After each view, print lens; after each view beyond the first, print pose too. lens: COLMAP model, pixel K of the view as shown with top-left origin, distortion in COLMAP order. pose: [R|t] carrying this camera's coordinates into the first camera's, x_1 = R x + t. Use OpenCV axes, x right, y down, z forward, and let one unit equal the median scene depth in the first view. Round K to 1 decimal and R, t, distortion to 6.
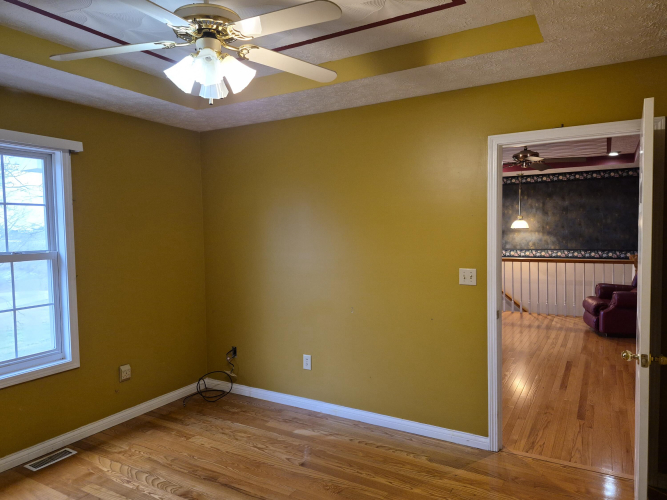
lens RADIAL K [[468.2, 0, 327.2], [0, 468.2, 253.4], [0, 0, 1]] dist [0.051579, -0.033550]
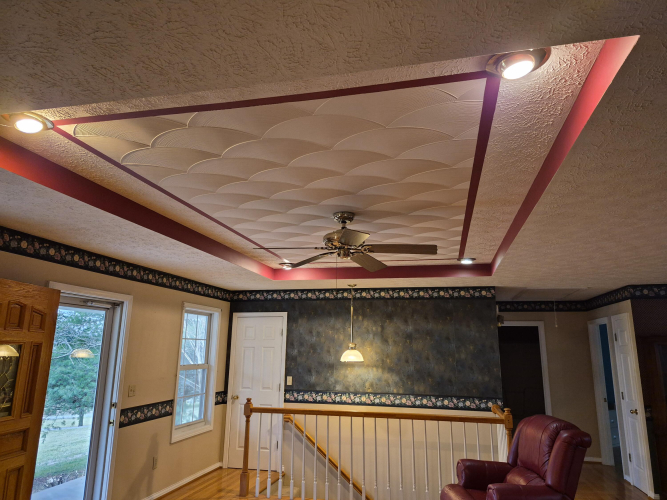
lens RADIAL K [[468.2, 0, 332.3], [0, 468.2, 245.2], [0, 0, 1]] dist [0.051579, -0.033550]
pose [[0.952853, 0.093366, 0.288711, 0.163269], [-0.012576, 0.962817, -0.269862, -0.031450], [-0.303172, 0.253508, 0.918597, 0.326063]]
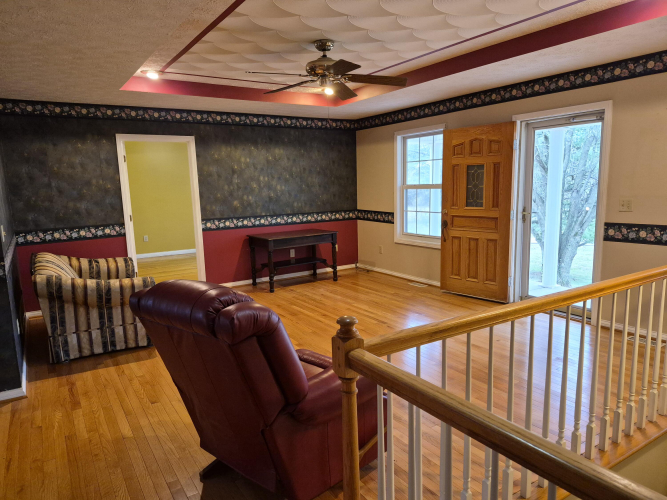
lens RADIAL K [[468.2, 0, 334.6], [0, 468.2, 254.0], [0, 0, 1]] dist [0.051579, -0.033550]
pose [[-0.455016, 0.176722, -0.872771, 1.015862], [-0.005778, 0.979503, 0.201346, -0.098751], [0.890464, 0.096659, -0.444669, 1.429202]]
